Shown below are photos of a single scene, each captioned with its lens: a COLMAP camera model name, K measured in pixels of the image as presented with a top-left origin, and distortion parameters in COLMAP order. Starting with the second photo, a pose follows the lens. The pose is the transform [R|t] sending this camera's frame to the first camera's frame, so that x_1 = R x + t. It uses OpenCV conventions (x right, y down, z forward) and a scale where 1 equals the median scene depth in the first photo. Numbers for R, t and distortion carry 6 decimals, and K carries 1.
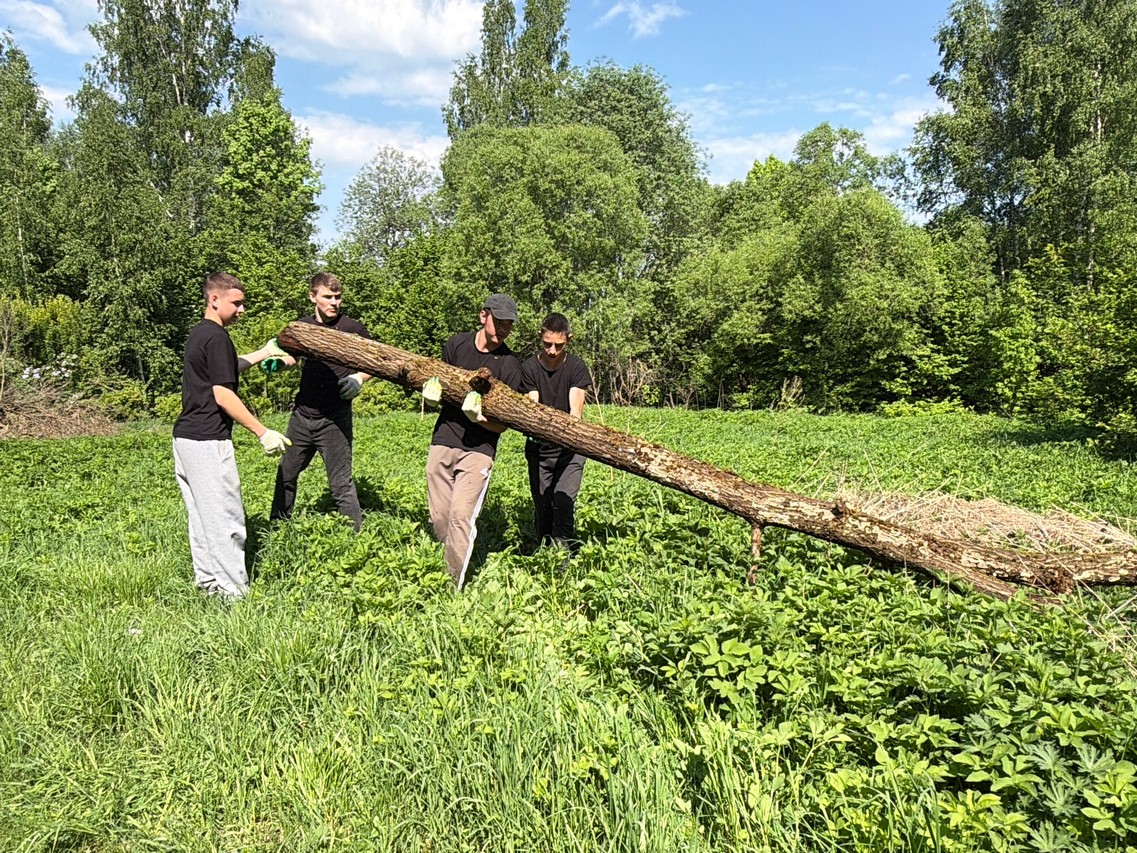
lens RADIAL K [[738.4, 0, 577.2], [0, 738.4, 428.5], [0, 0, 1]] dist [-0.030154, 0.016264]
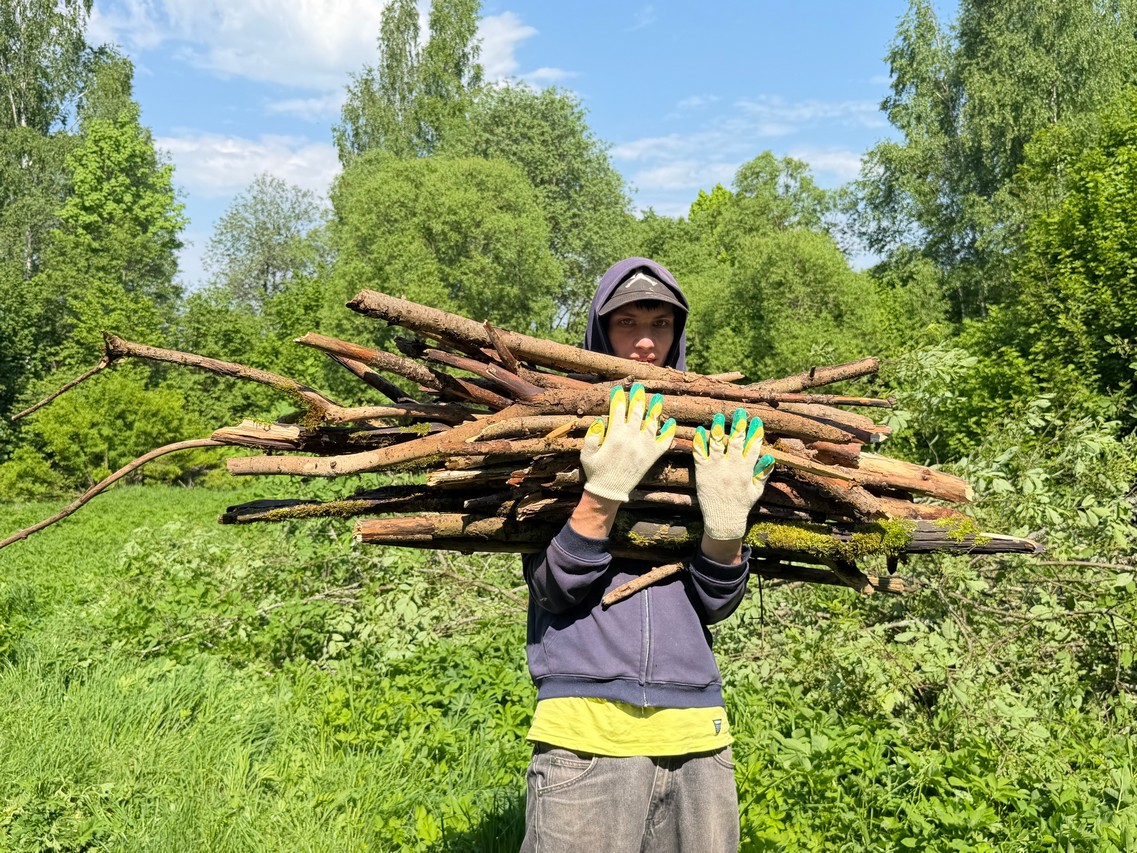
lens RADIAL K [[960.8, 0, 562.2], [0, 960.8, 432.9], [0, 0, 1]] dist [0.036750, -0.054075]
pose [[0.999677, -0.005086, 0.024907, 0.062738], [0.007054, 0.996804, -0.079579, 0.007159], [-0.024423, 0.079729, 0.996517, -0.111433]]
